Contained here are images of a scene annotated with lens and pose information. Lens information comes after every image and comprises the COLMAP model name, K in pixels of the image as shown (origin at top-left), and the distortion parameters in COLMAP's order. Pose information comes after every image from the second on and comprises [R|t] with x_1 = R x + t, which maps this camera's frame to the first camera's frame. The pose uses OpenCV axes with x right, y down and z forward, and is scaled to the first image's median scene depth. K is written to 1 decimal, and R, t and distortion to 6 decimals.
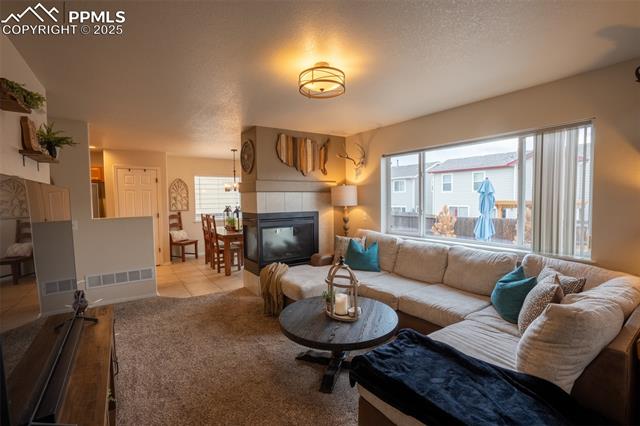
lens RADIAL K [[297.7, 0, 320.0], [0, 297.7, 213.0], [0, 0, 1]] dist [-0.061120, 0.025673]
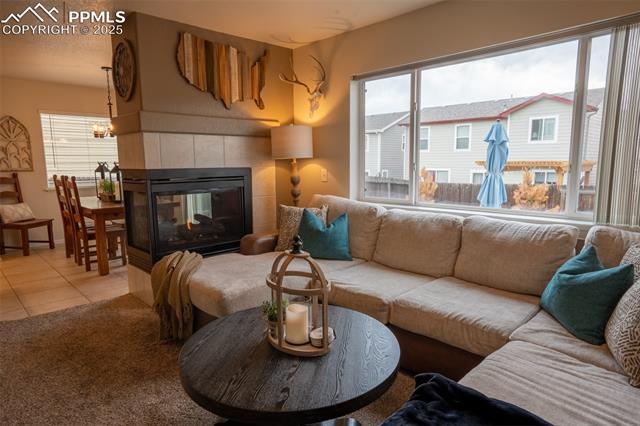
lens RADIAL K [[393.5, 0, 320.0], [0, 393.5, 213.0], [0, 0, 1]] dist [-0.000916, 0.001117]
pose [[0.986085, -0.018692, 0.165185, -0.001603], [0.005328, 0.996702, 0.080975, 0.026387], [-0.166154, -0.078968, 0.982933, 0.172499]]
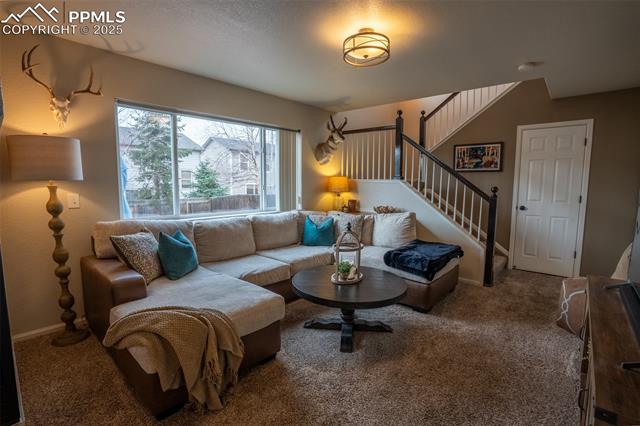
lens RADIAL K [[297.7, 0, 320.0], [0, 297.7, 213.0], [0, 0, 1]] dist [-0.061120, 0.025673]
pose [[-0.242880, -0.090710, 0.965806, -0.521350], [0.044414, 0.993534, 0.104484, -0.001571], [-0.969039, 0.068272, -0.237281, 0.770588]]
